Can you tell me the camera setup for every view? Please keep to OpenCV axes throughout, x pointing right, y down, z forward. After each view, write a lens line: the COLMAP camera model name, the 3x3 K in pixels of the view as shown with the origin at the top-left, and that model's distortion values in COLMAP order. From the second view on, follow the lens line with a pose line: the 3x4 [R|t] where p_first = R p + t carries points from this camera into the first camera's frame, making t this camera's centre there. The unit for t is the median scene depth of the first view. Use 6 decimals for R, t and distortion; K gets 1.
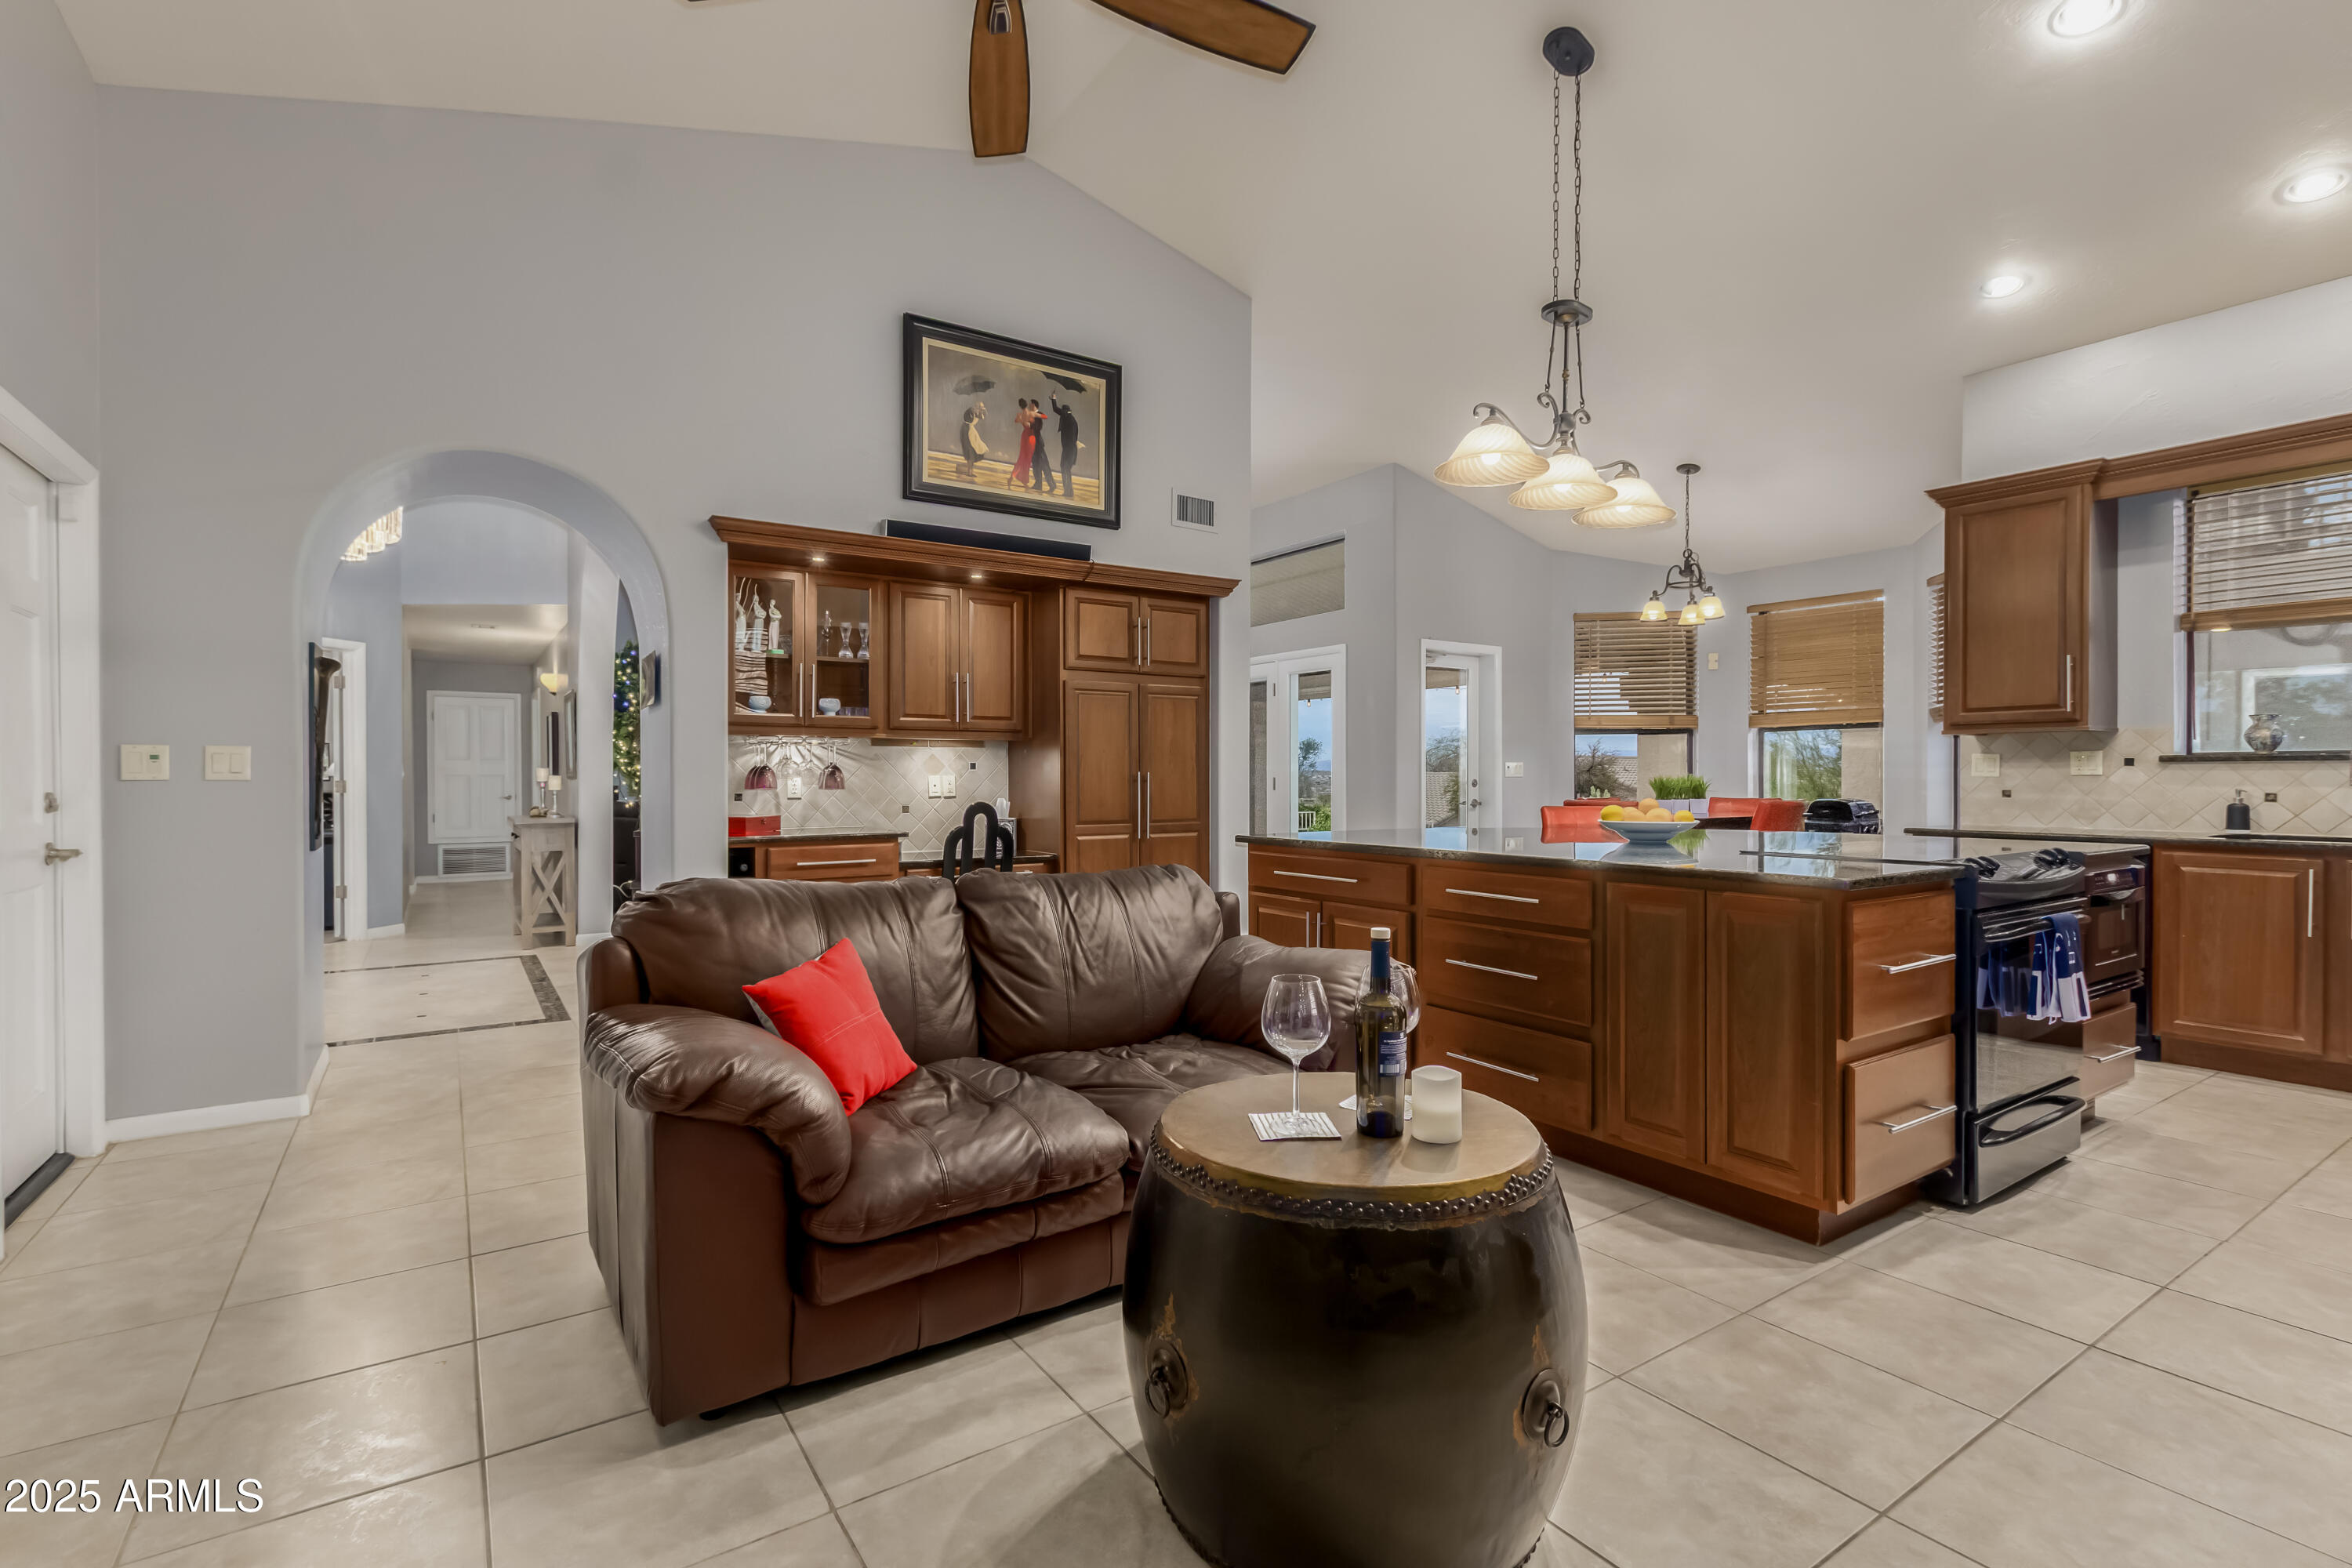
lens RADIAL K [[1075.1, 0, 1165.2], [0, 1075.1, 778.8], [0, 0, 1]] dist [0.003439, 0.001362]
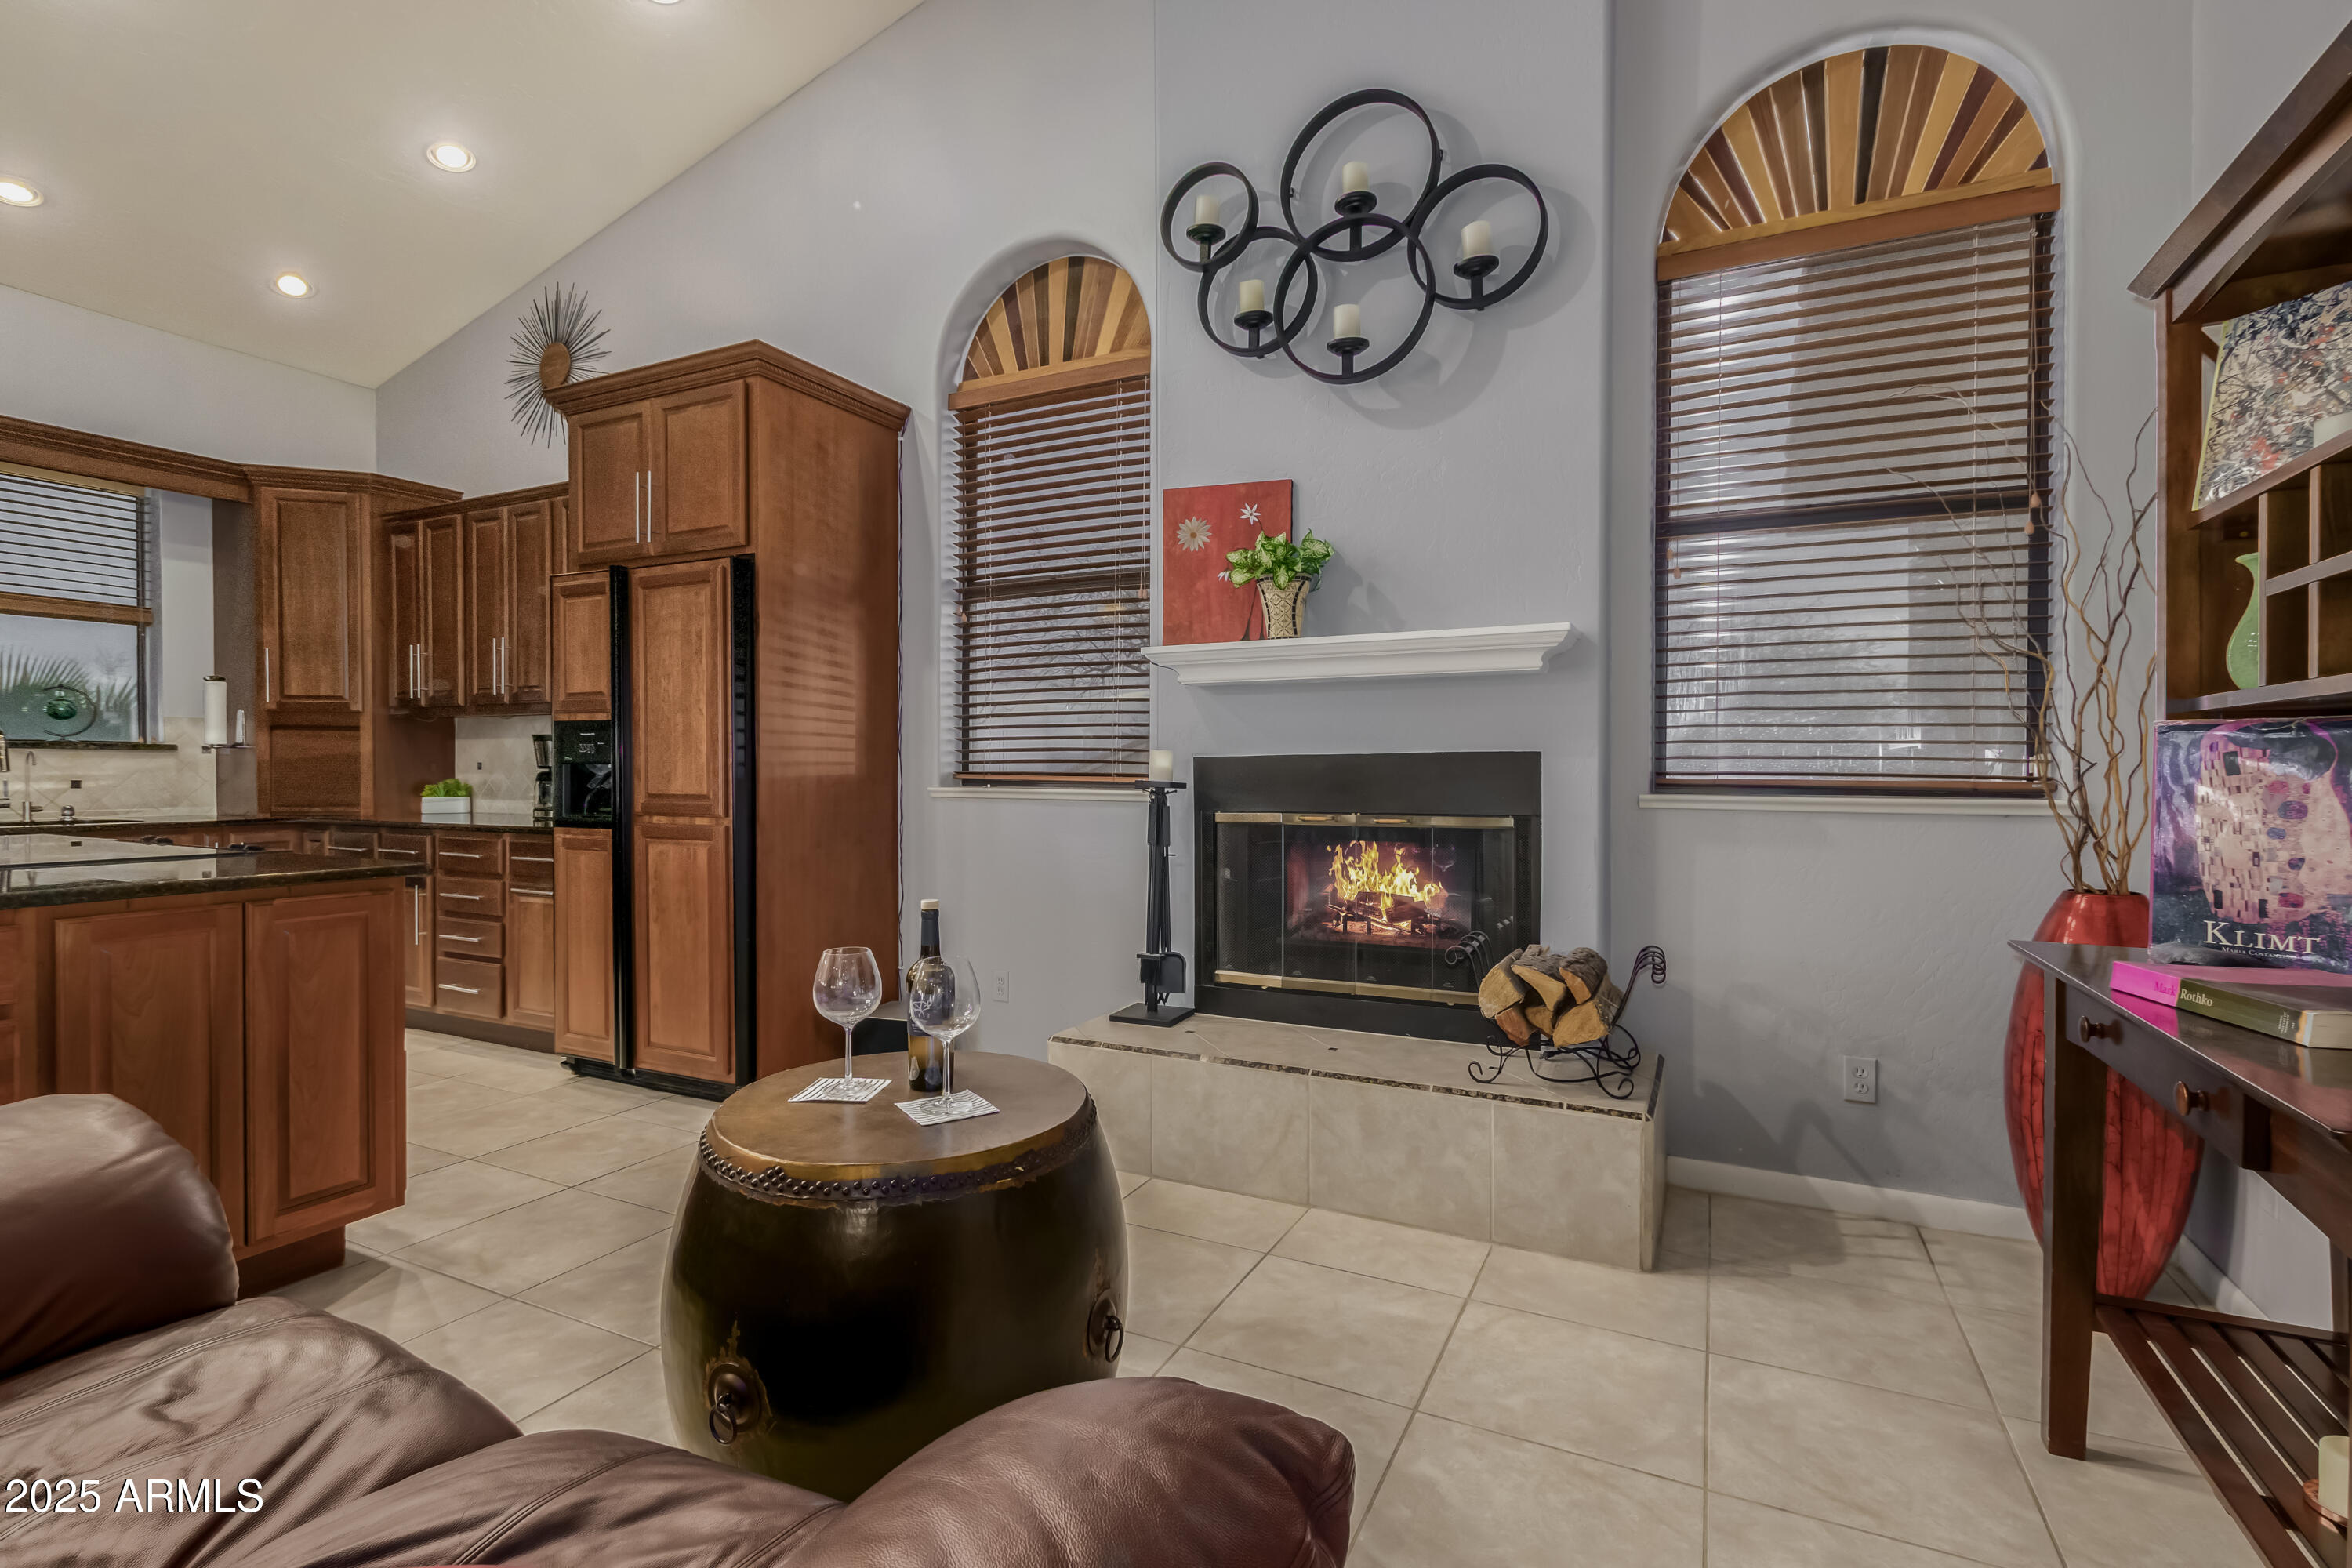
lens RADIAL K [[1075.1, 0, 1173.1], [0, 1075.1, 777.0], [0, 0, 1]] dist [0.003439, 0.001362]
pose [[-0.492796, -0.008495, 0.870103, -0.301231], [-0.000138, 0.999953, 0.009685, -0.001187], [-0.870145, 0.004653, -0.492775, 0.441421]]
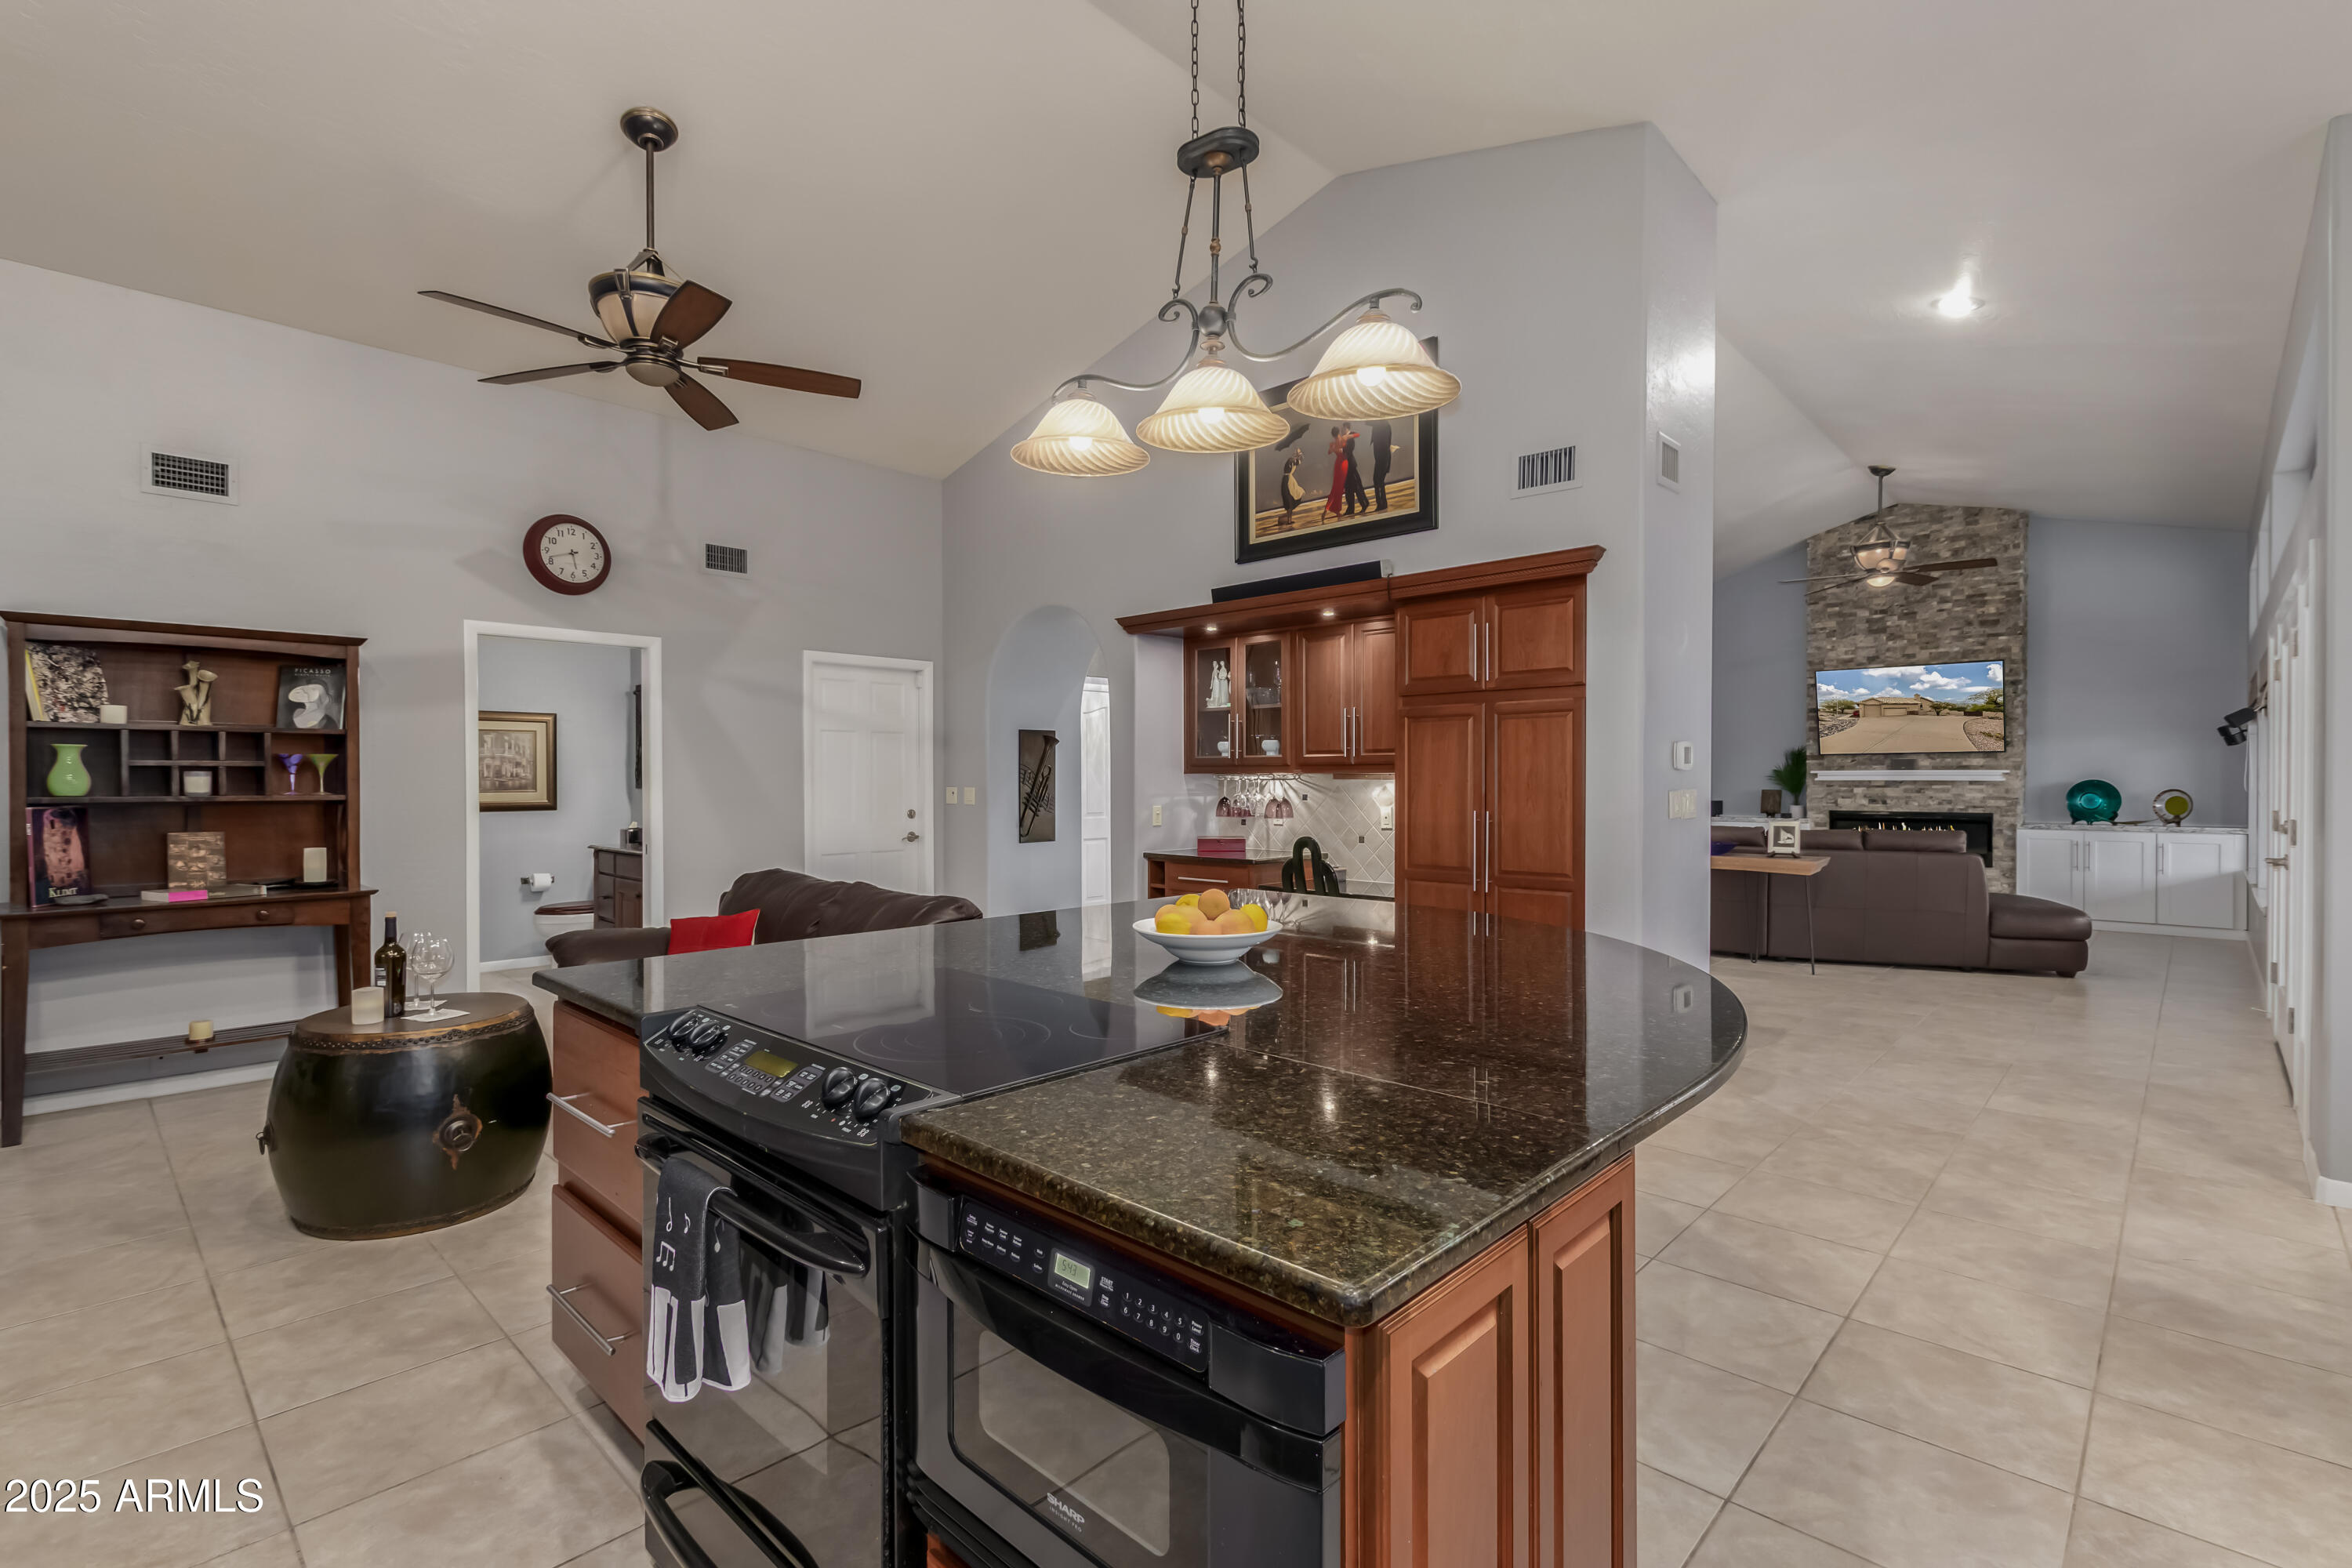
lens RADIAL K [[1075.1, 0, 1166.6], [0, 1075.1, 784.7], [0, 0, 1]] dist [0.003439, 0.001362]
pose [[0.216817, 0.007455, -0.976184, 0.814529], [-0.000778, 0.999972, 0.007464, -0.036154], [0.976212, -0.000859, 0.216817, 0.658125]]
